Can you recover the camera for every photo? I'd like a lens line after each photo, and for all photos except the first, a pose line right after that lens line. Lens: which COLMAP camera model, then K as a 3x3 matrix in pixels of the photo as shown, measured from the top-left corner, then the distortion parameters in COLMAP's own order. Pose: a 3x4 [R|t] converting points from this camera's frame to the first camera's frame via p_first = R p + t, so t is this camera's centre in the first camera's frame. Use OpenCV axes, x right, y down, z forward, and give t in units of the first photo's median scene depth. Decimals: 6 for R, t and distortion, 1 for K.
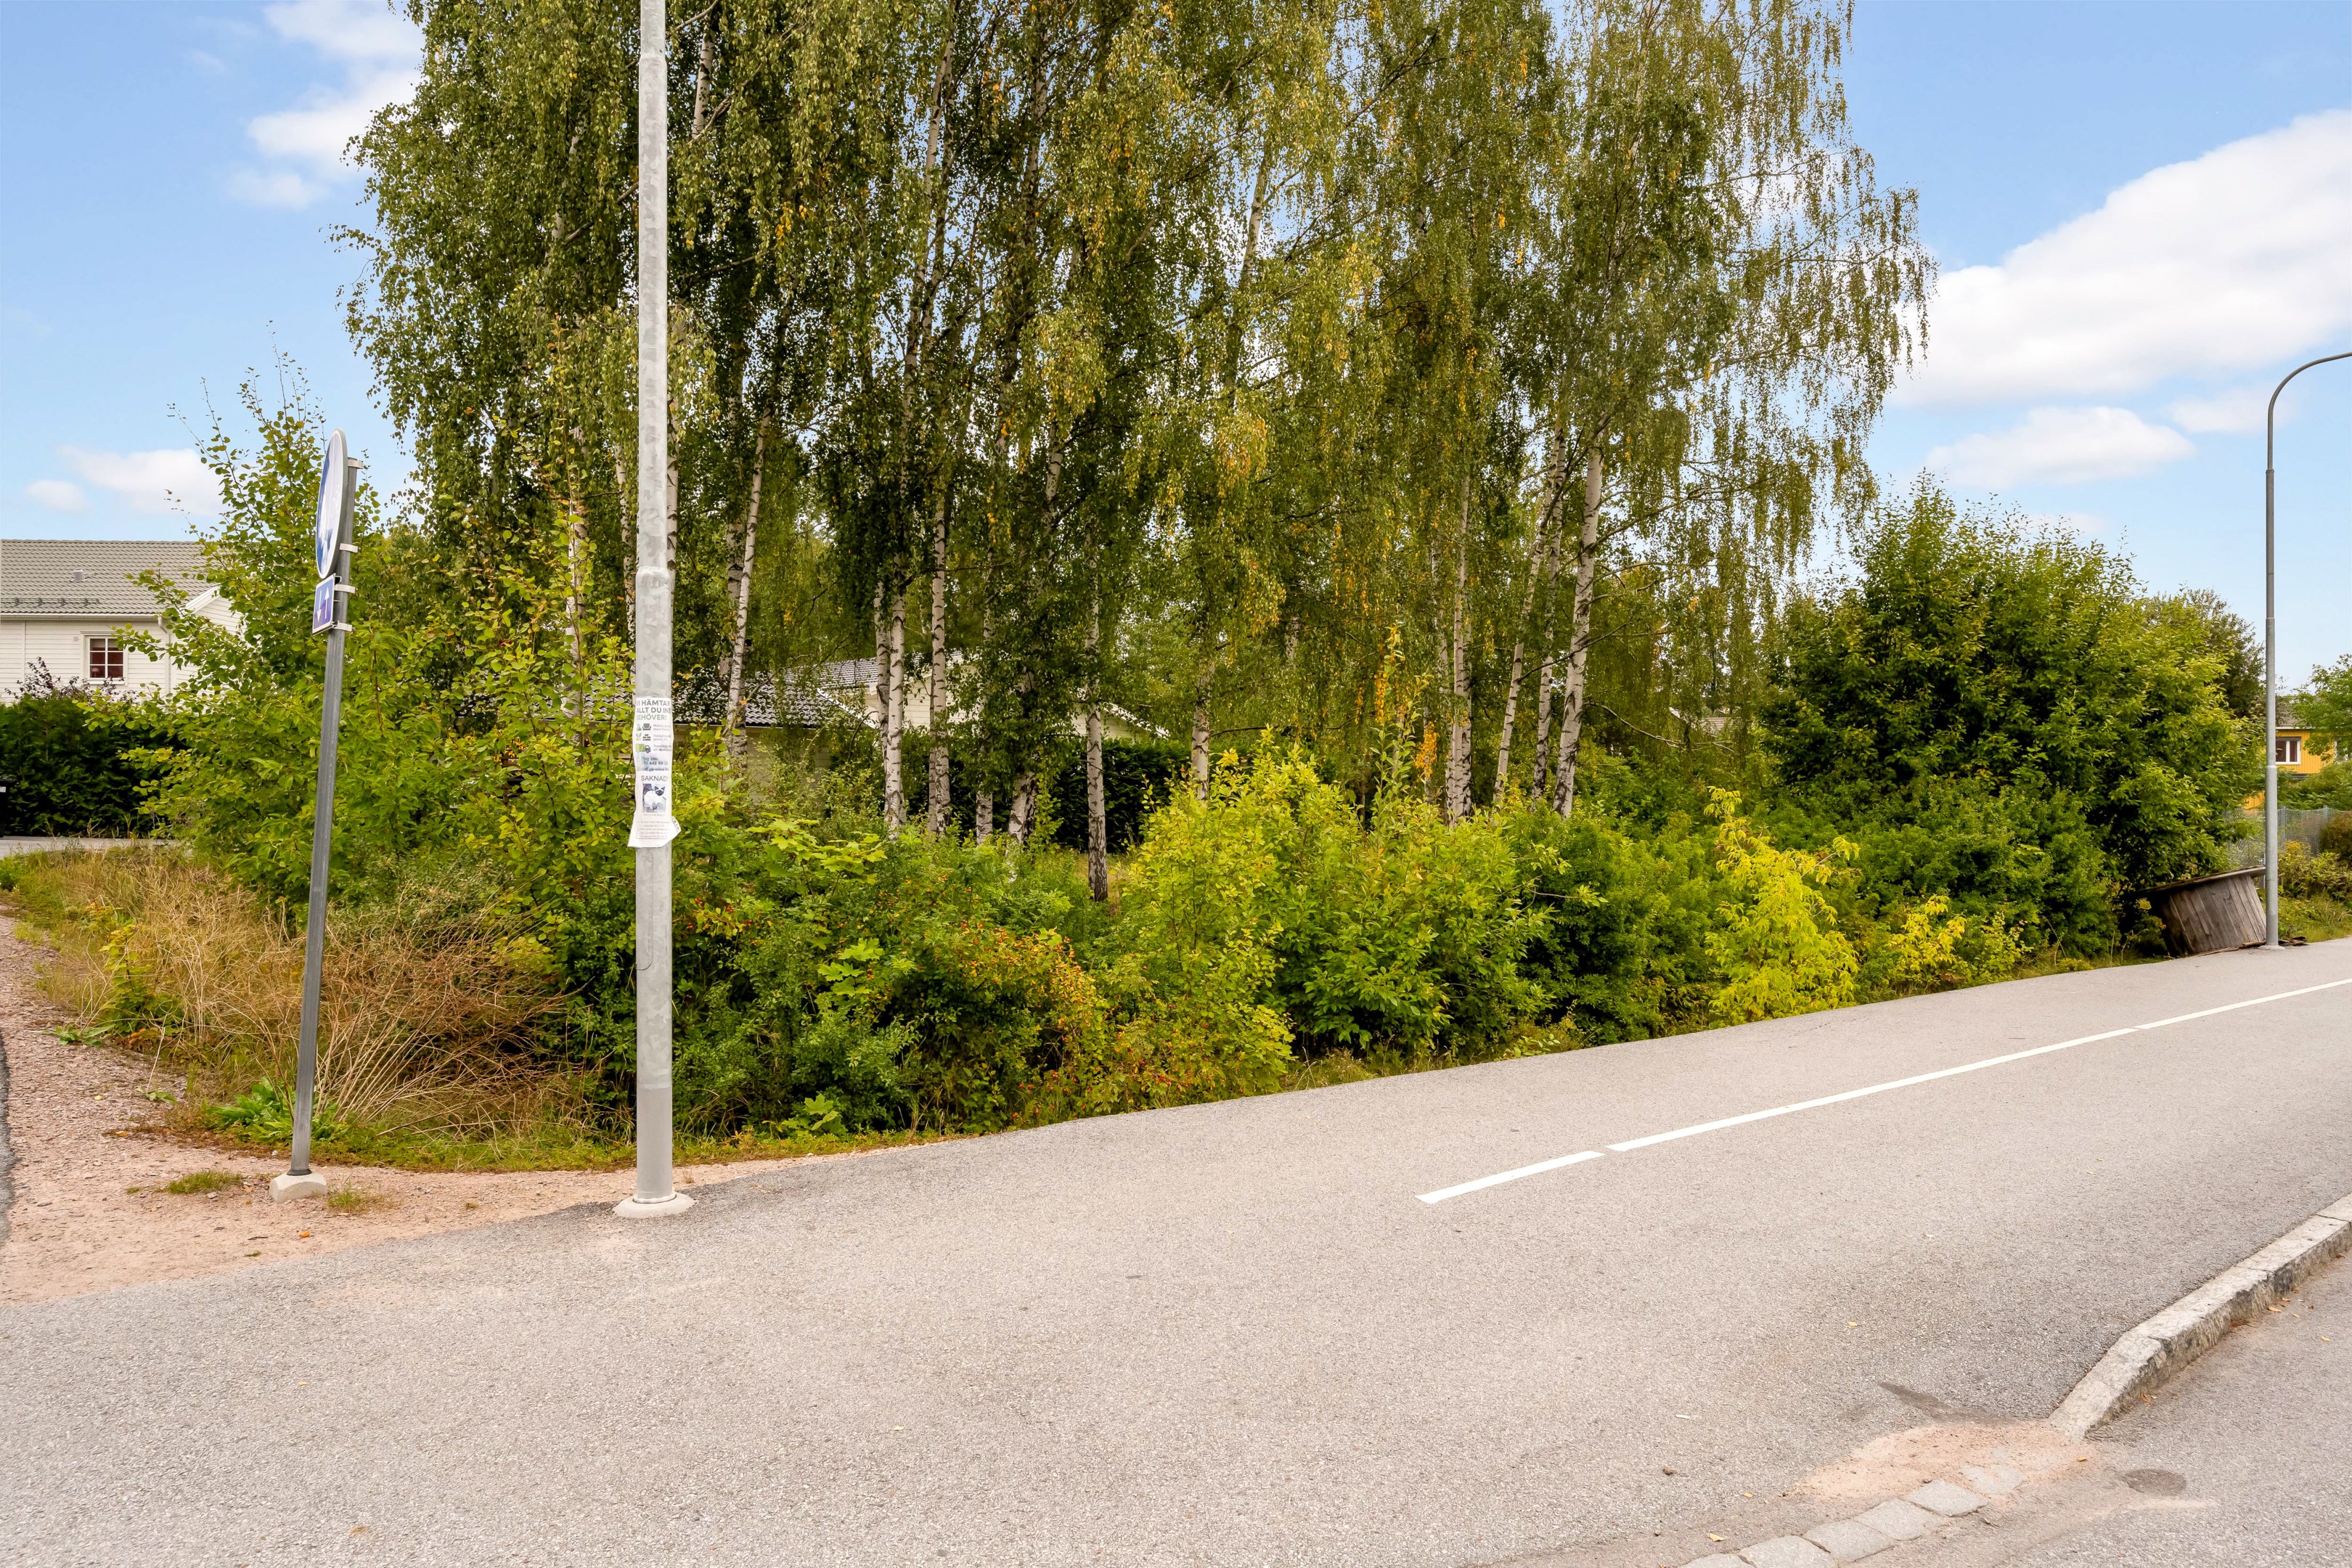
lens RADIAL K [[1424.4, 0, 1176.0], [0, 1424.4, 784.0], [0, 0, 1]] dist [-0.004522, -0.000781]
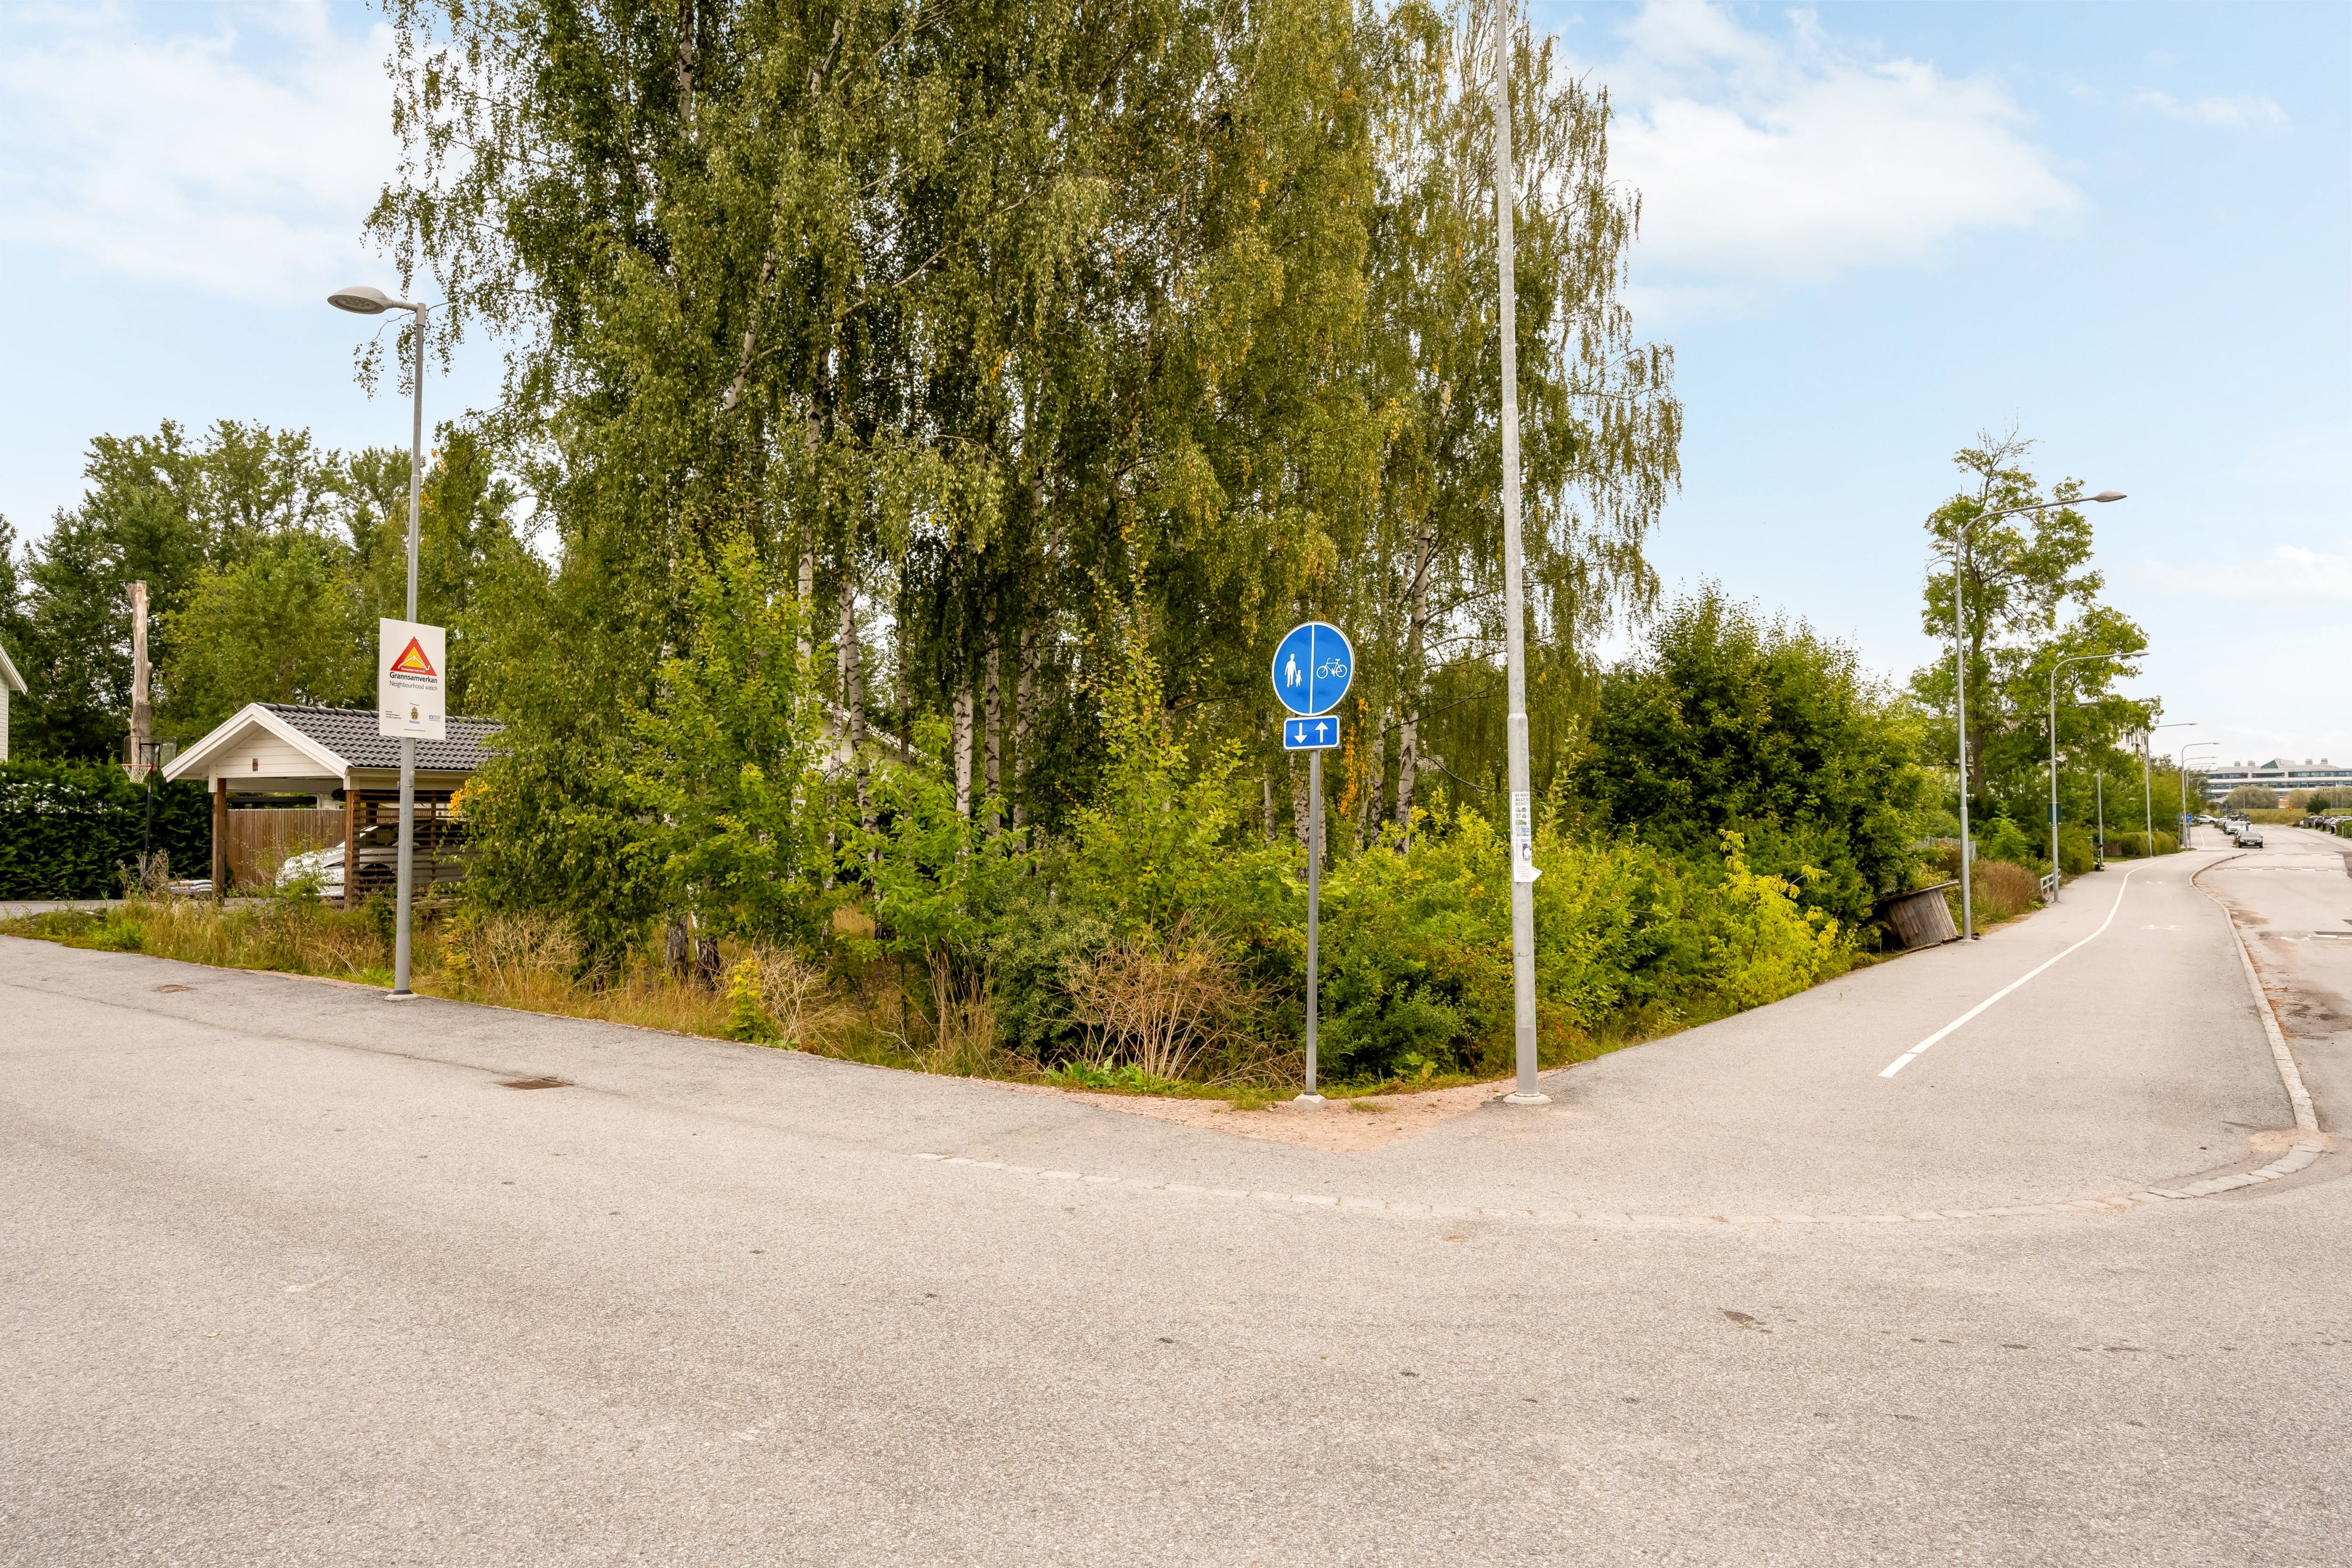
lens RADIAL K [[1461.2, 0, 1176.0], [0, 1461.2, 784.0], [0, 0, 1]] dist [-0.030858, 0.000311]
pose [[0.964435, -0.003116, 0.264301, -0.310239], [0.010056, 0.999639, -0.024908, -0.007915], [-0.264128, 0.026680, 0.964118, -0.136885]]
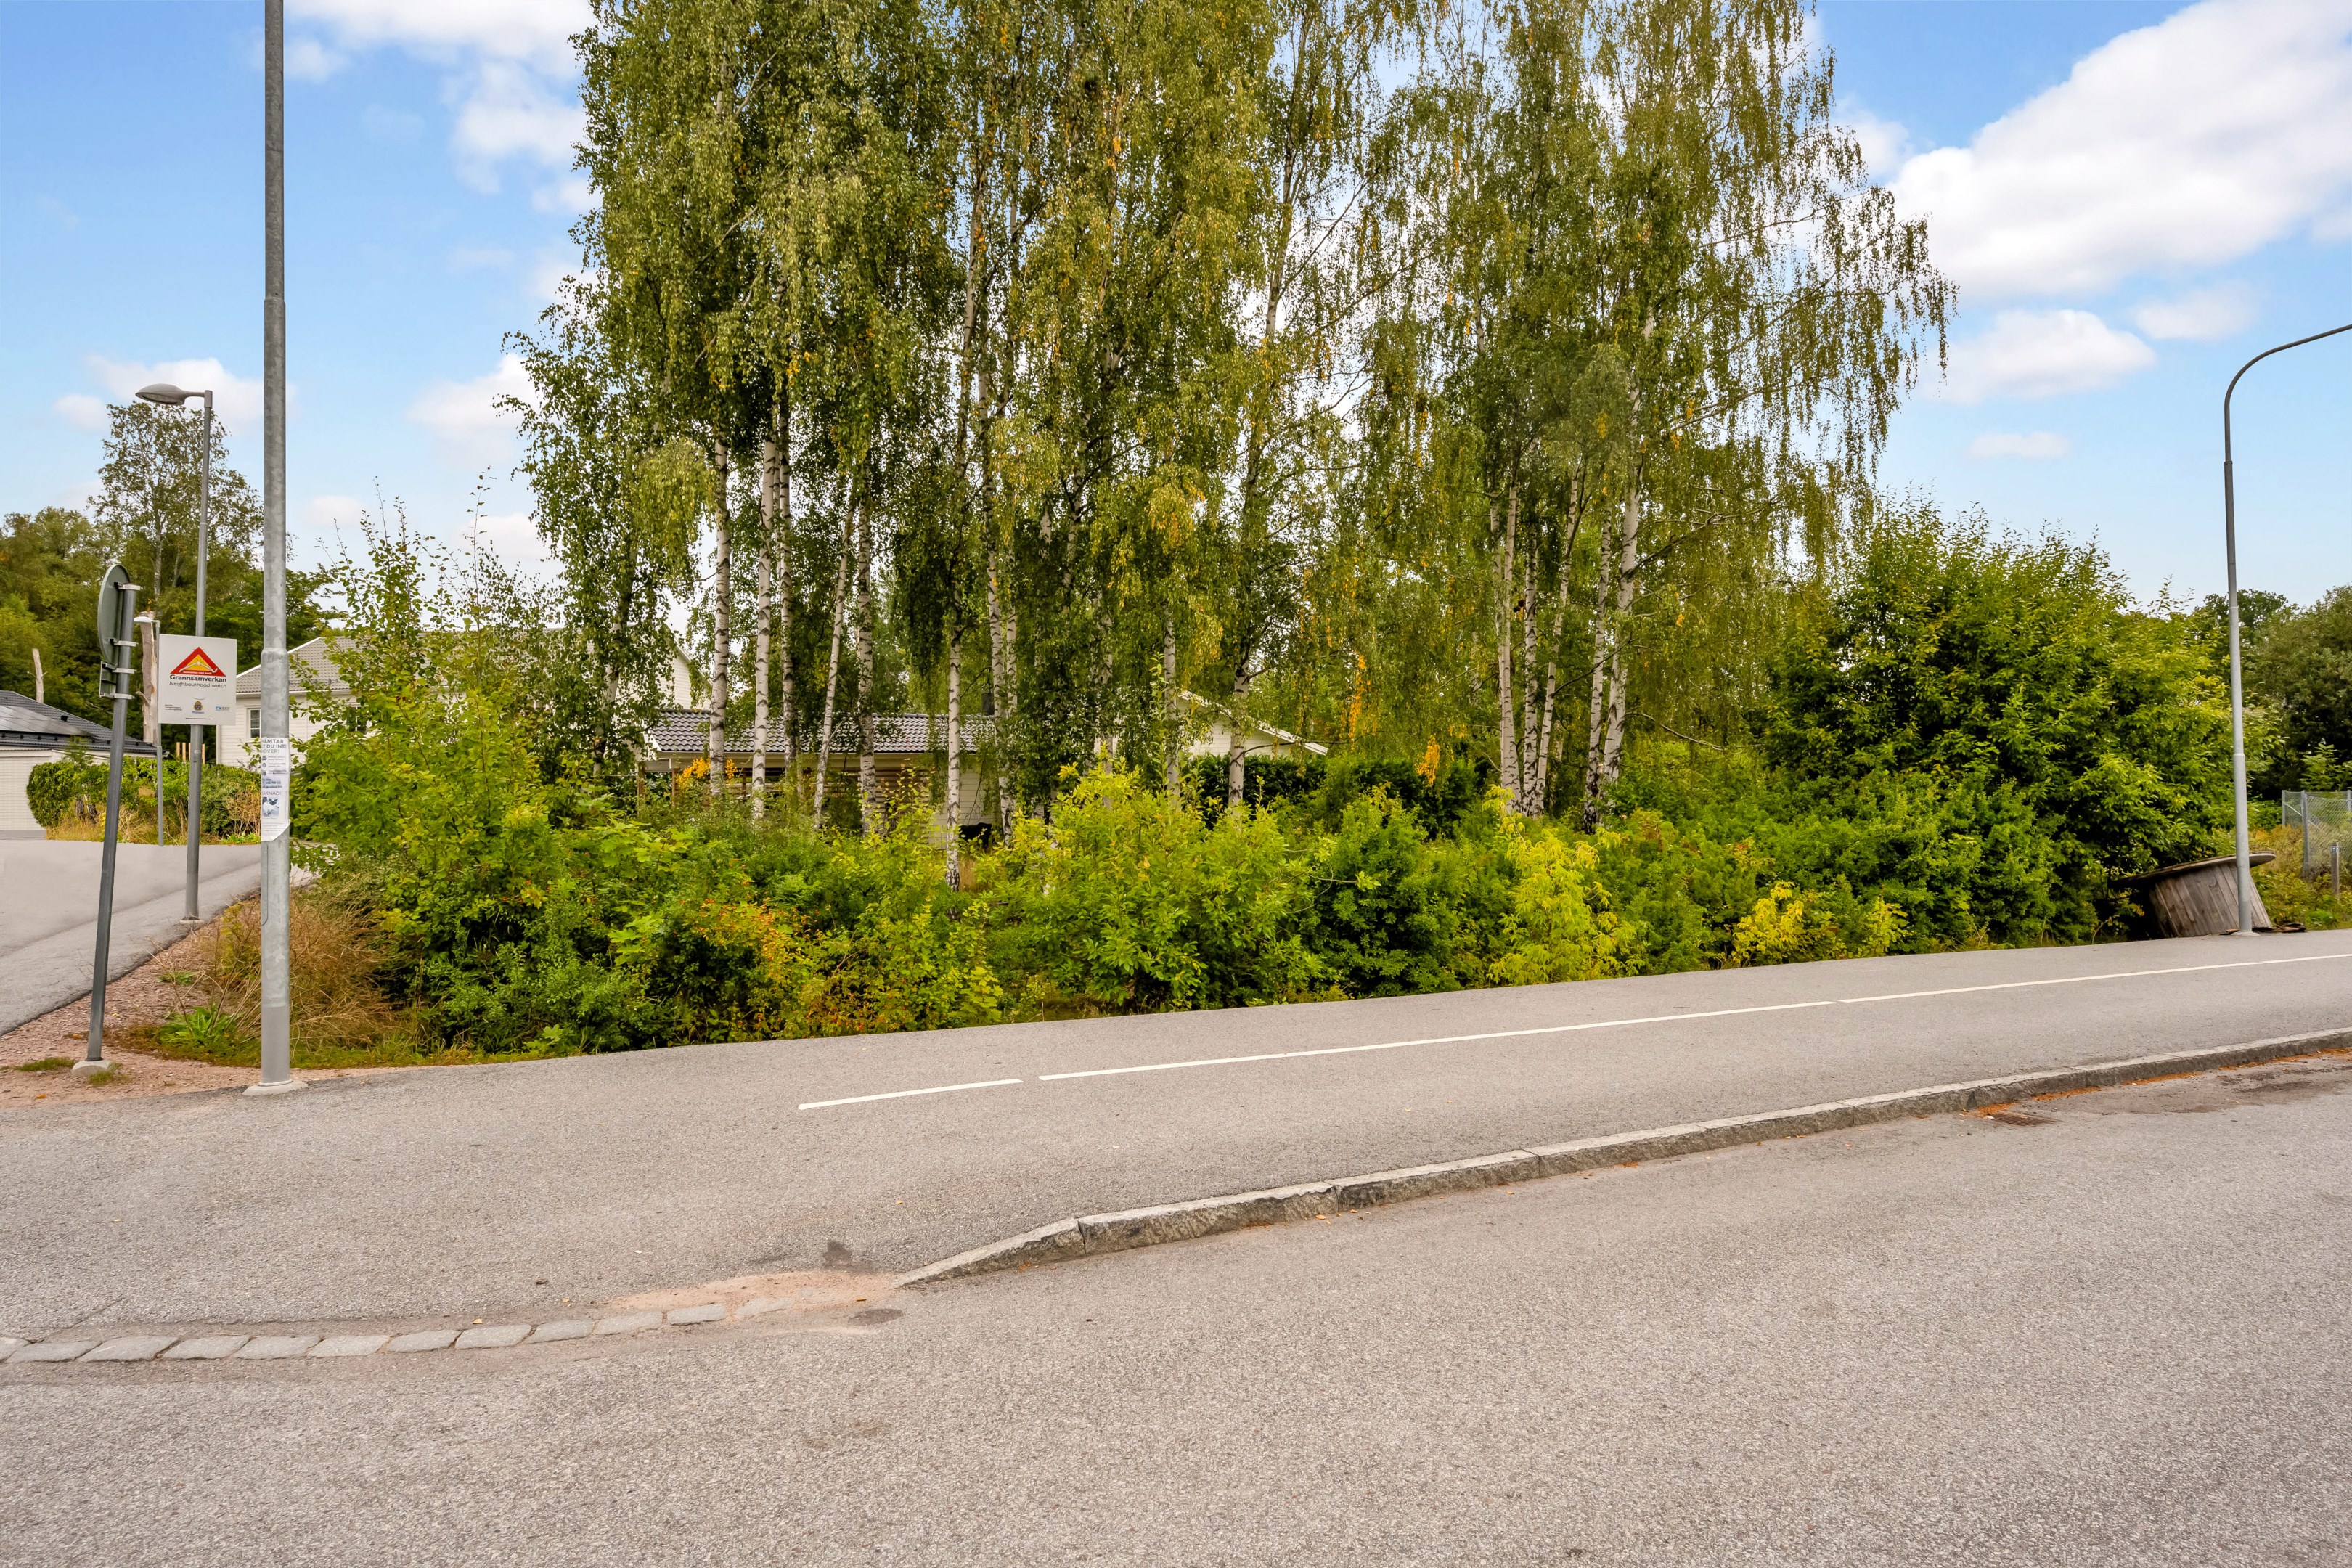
lens RADIAL K [[1212.4, 0, 1176.0], [0, 1212.4, 784.0], [0, 0, 1]] dist [0.000357, 0.000284]
pose [[0.977081, -0.020509, -0.211879, 0.203992], [0.018456, 0.999762, -0.011661, 0.004581], [0.212067, 0.007484, 0.977226, -0.003148]]
